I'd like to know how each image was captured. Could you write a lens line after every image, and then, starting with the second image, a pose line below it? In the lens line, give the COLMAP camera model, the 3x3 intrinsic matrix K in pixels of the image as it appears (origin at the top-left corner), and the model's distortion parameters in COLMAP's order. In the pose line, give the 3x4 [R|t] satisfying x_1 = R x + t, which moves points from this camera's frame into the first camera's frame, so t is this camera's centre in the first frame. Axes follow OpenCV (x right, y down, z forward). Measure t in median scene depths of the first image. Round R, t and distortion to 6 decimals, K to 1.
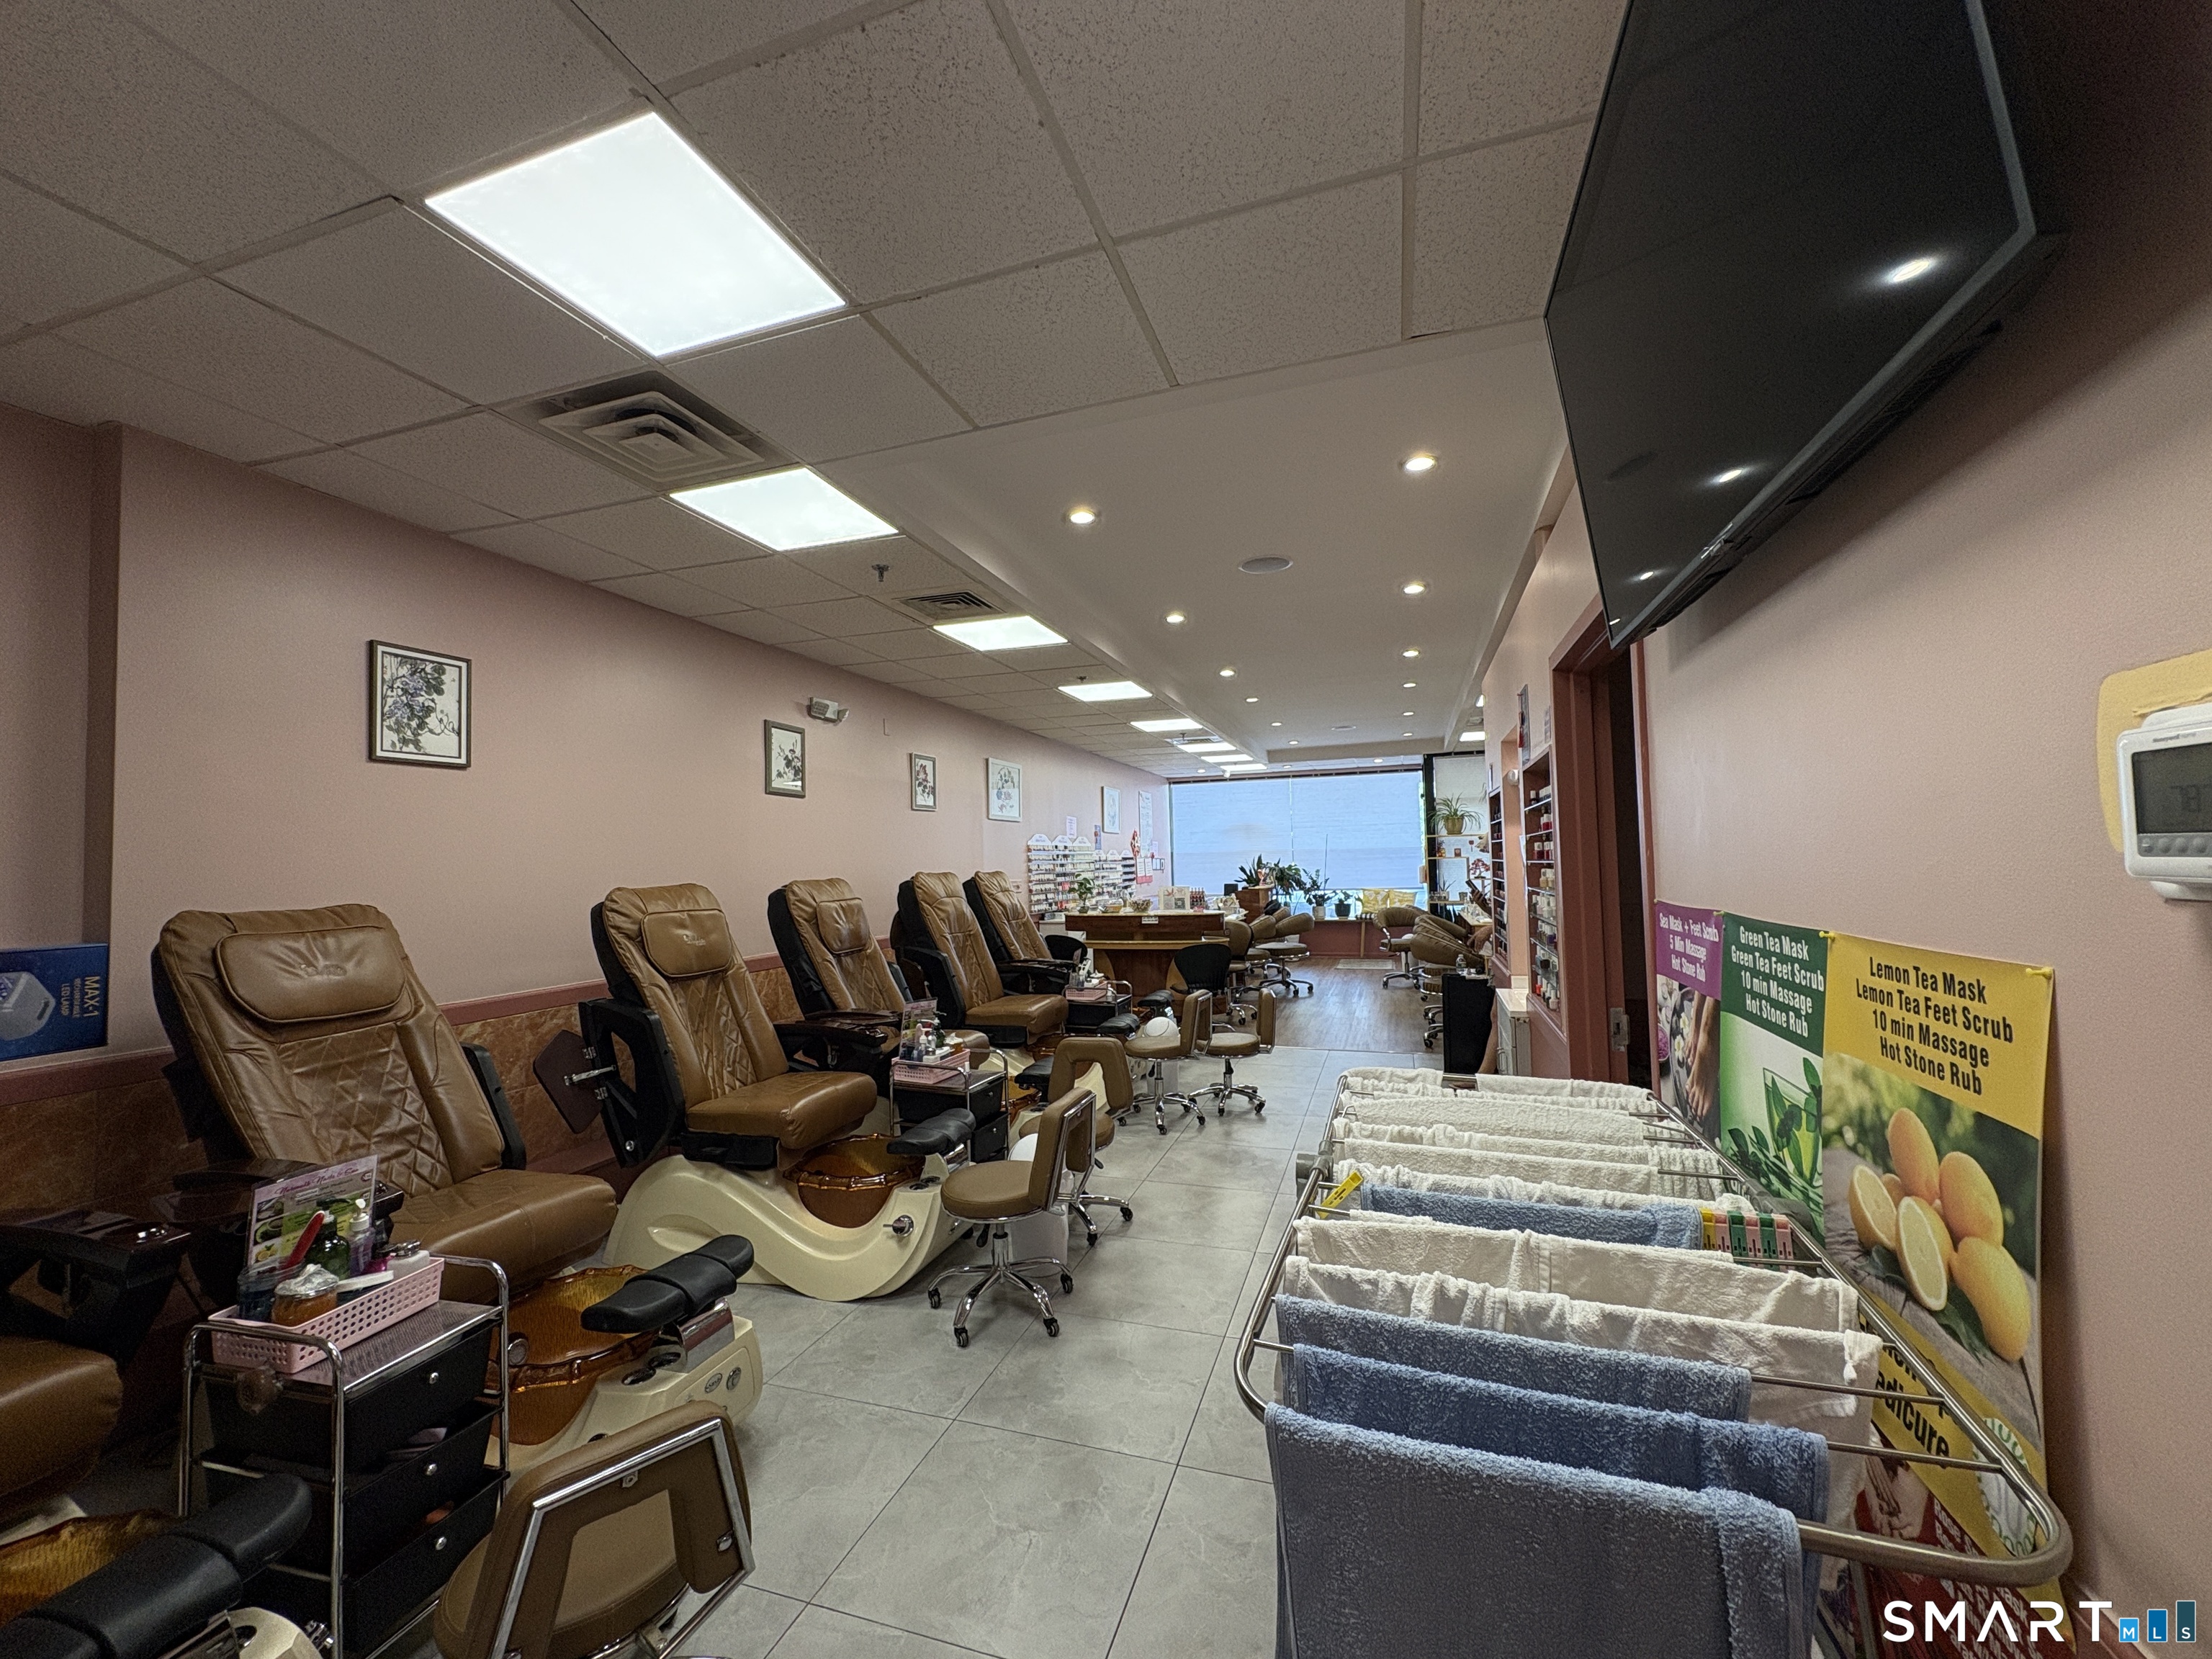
lens RADIAL K [[880.3, 0, 1106.0], [0, 880.3, 829.5], [0, 0, 1]] dist [0.000558, -0.000054]
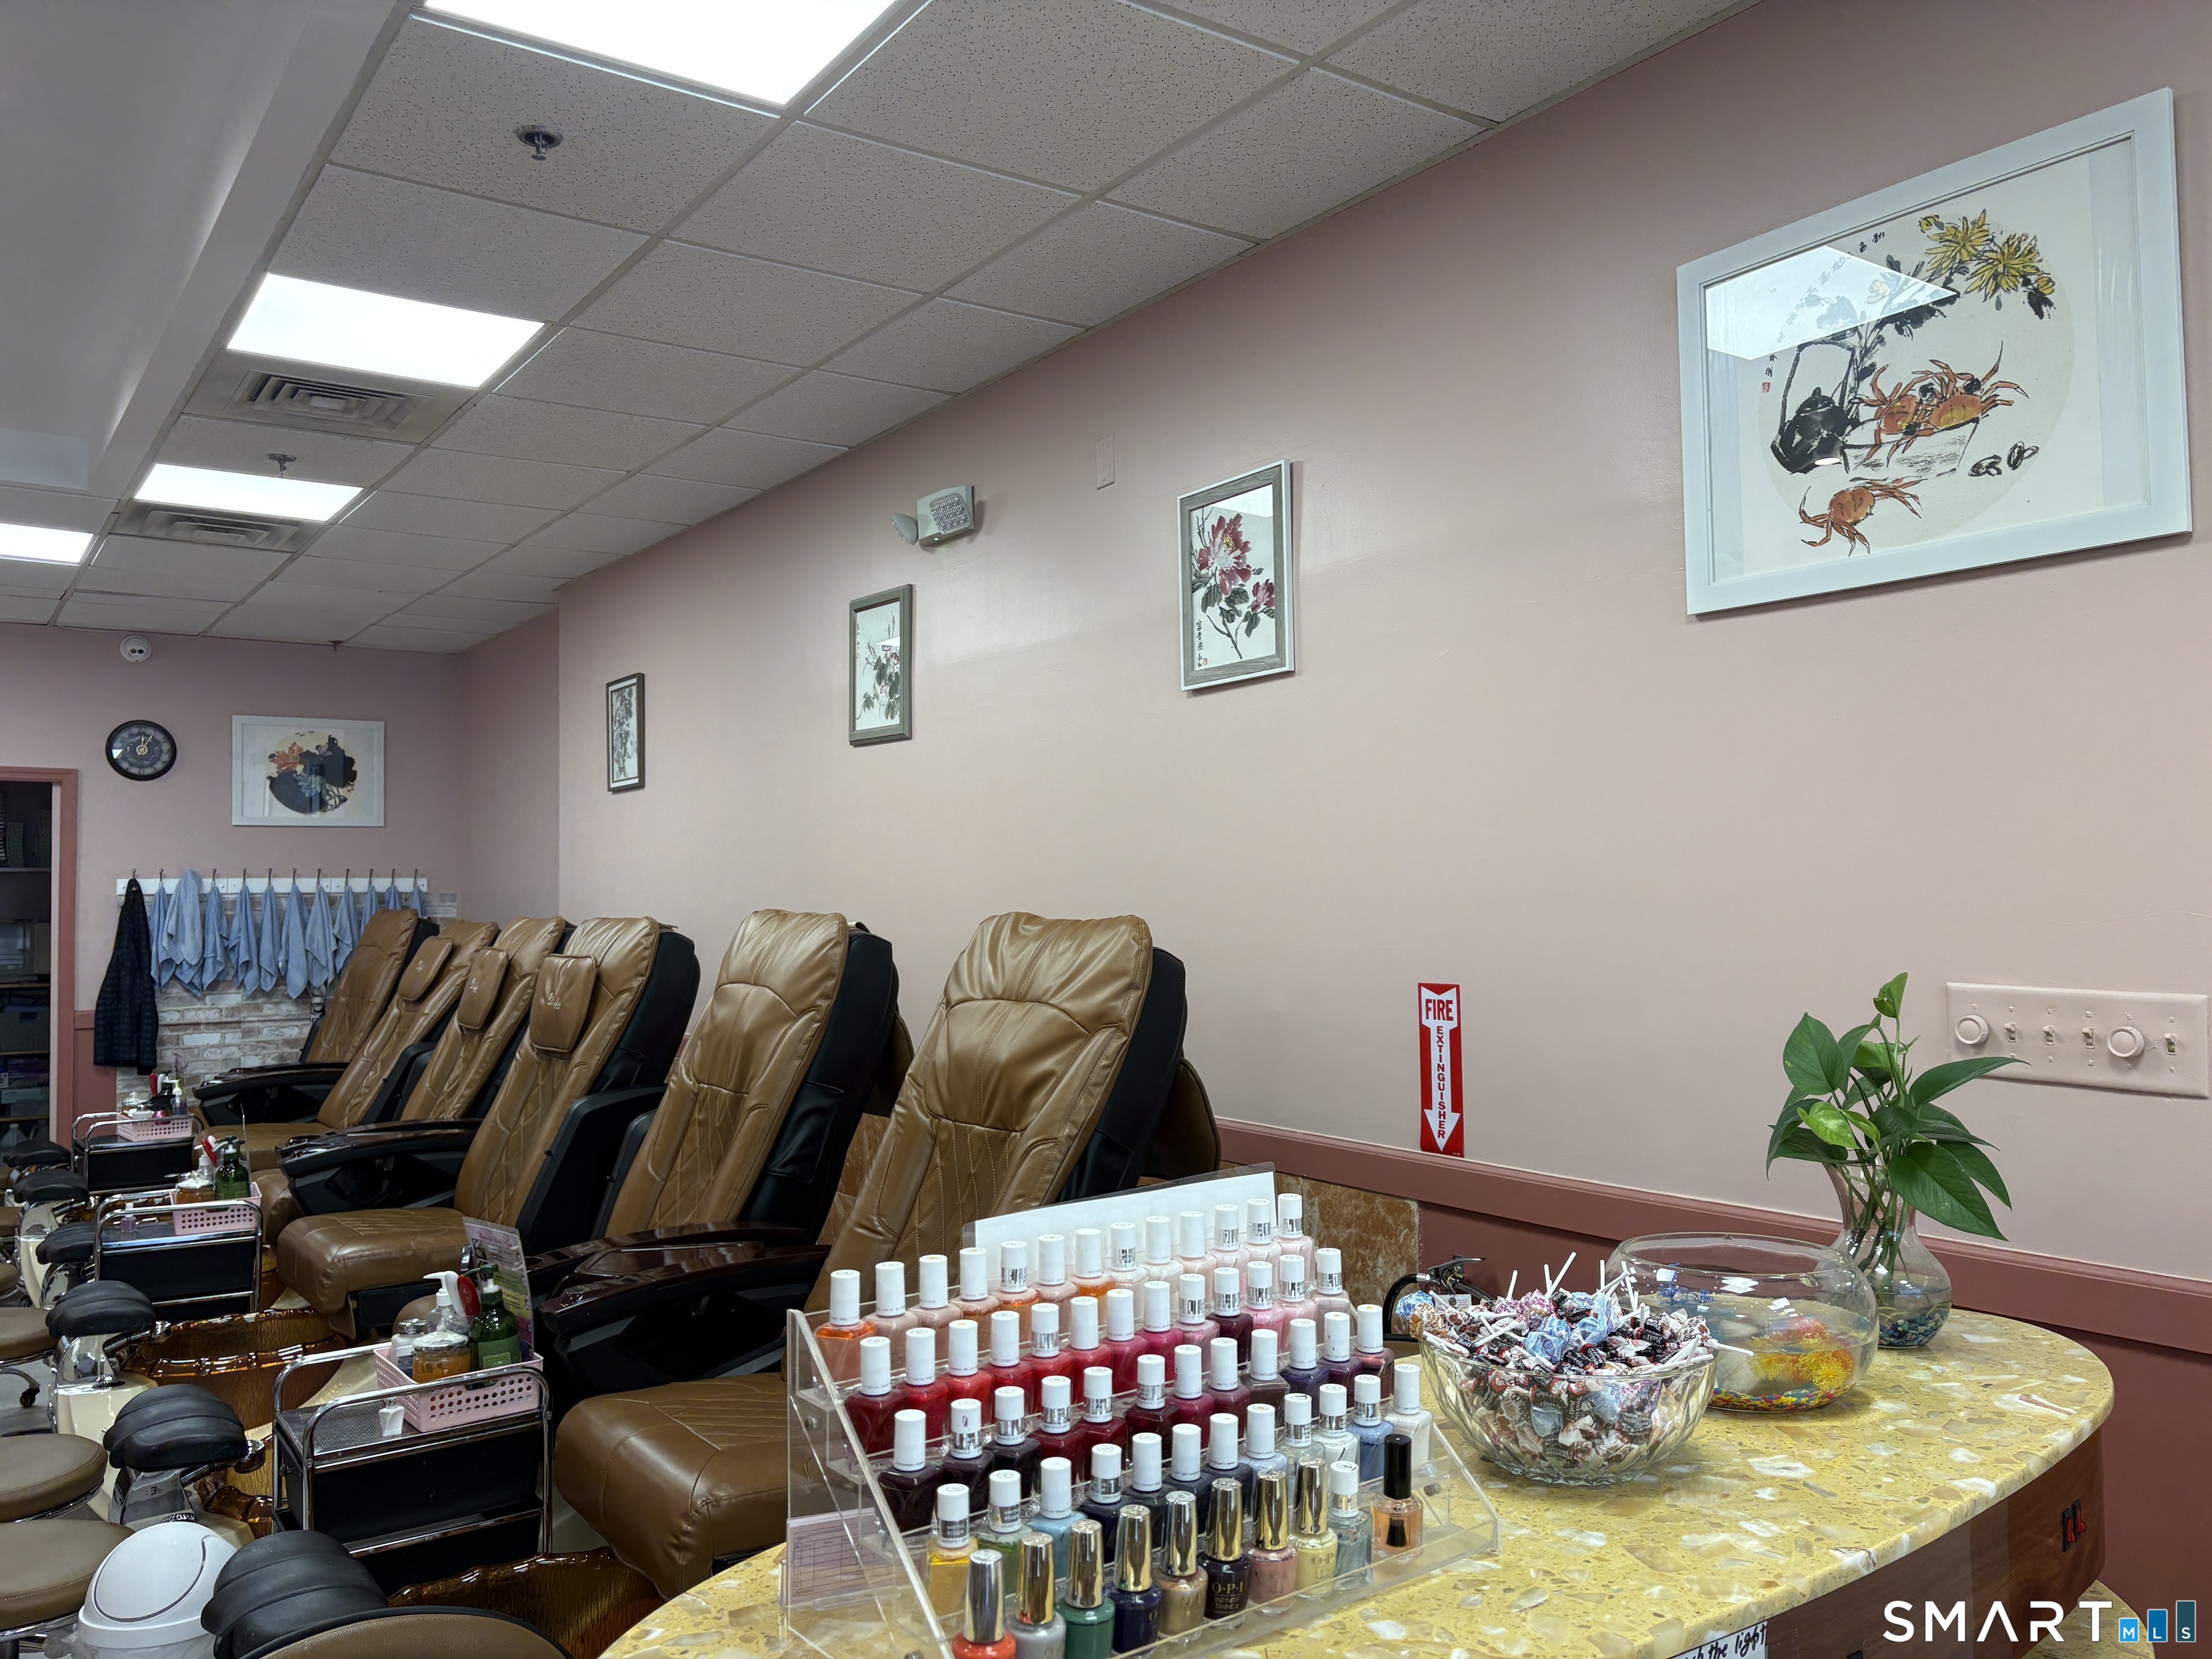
lens RADIAL K [[1677.7, 0, 1102.1], [0, 1677.7, 842.4], [0, 0, 1]] dist [0.063712, -0.057767]
pose [[-0.593077, 0.004588, -0.805133, 0.239277], [0.055568, 0.997833, -0.035247, 0.043525], [0.803226, -0.065644, -0.592046, 1.280105]]
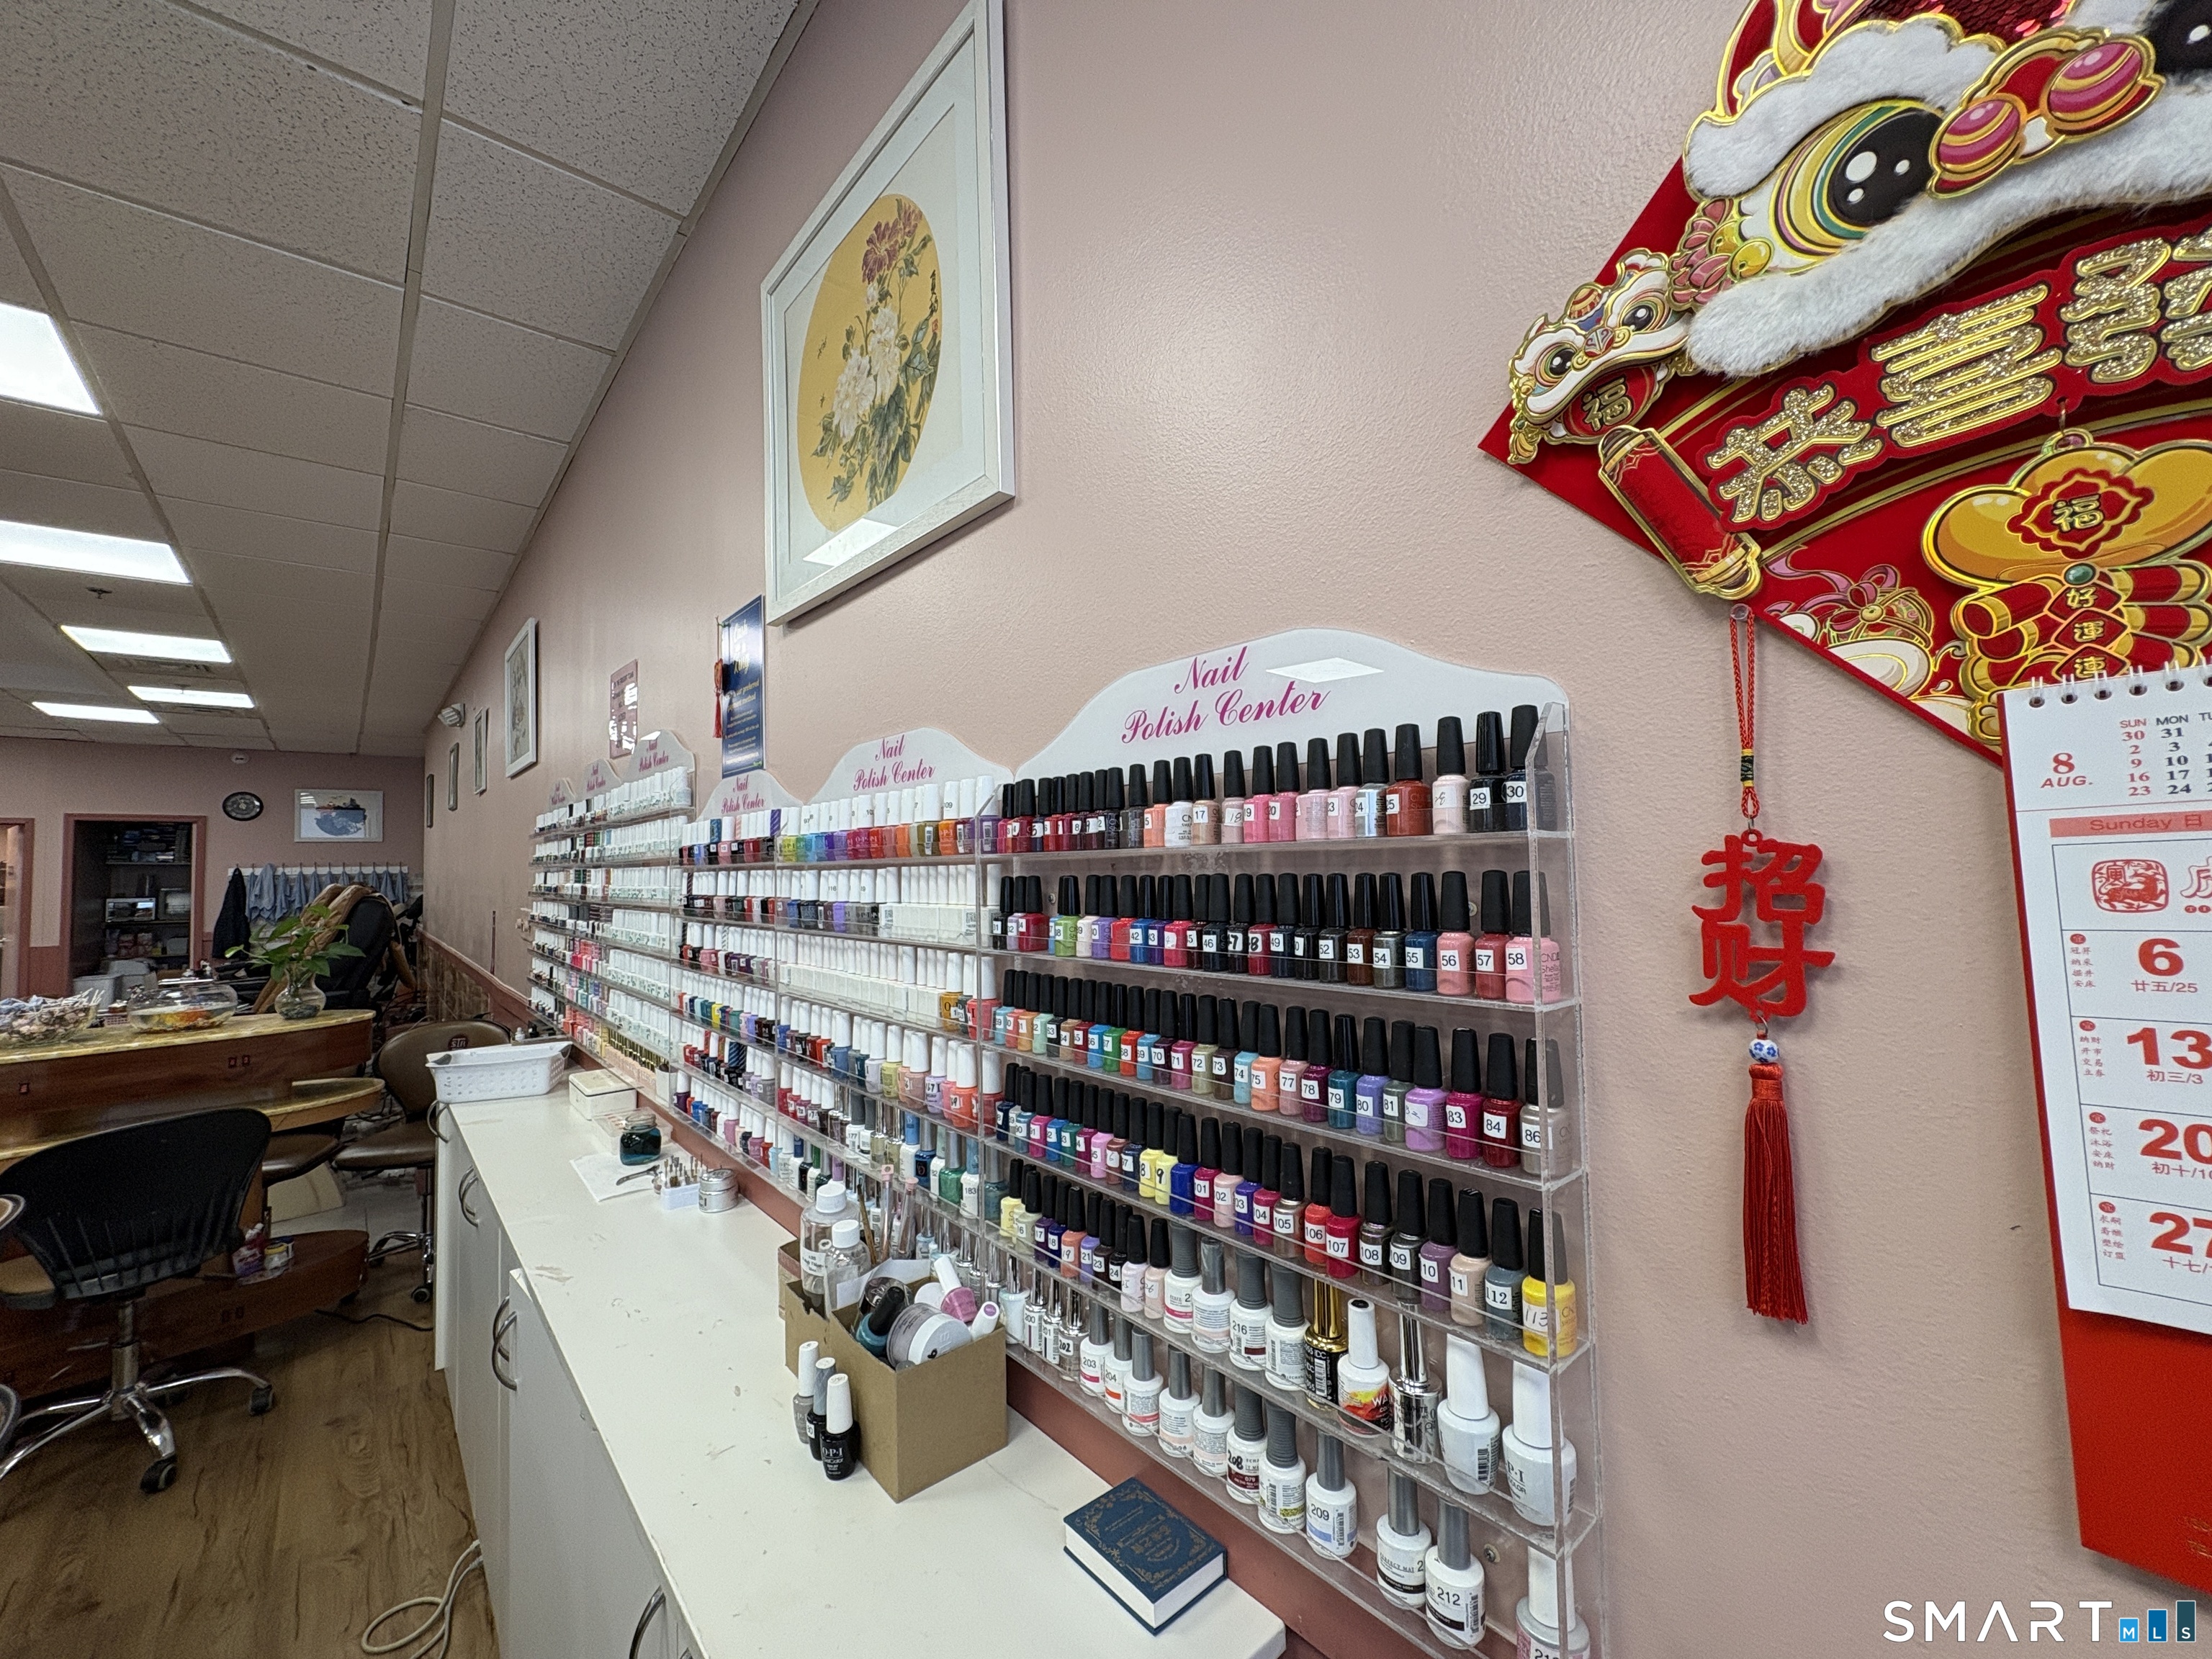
lens RADIAL K [[880.3, 0, 1106.0], [0, 880.3, 829.5], [0, 0, 1]] dist [0.000558, -0.000054]
pose [[-0.513480, -0.002710, -0.858097, 0.133243], [0.063768, 0.997110, -0.041307, 0.066806], [0.855729, -0.075929, -0.511823, 1.773540]]
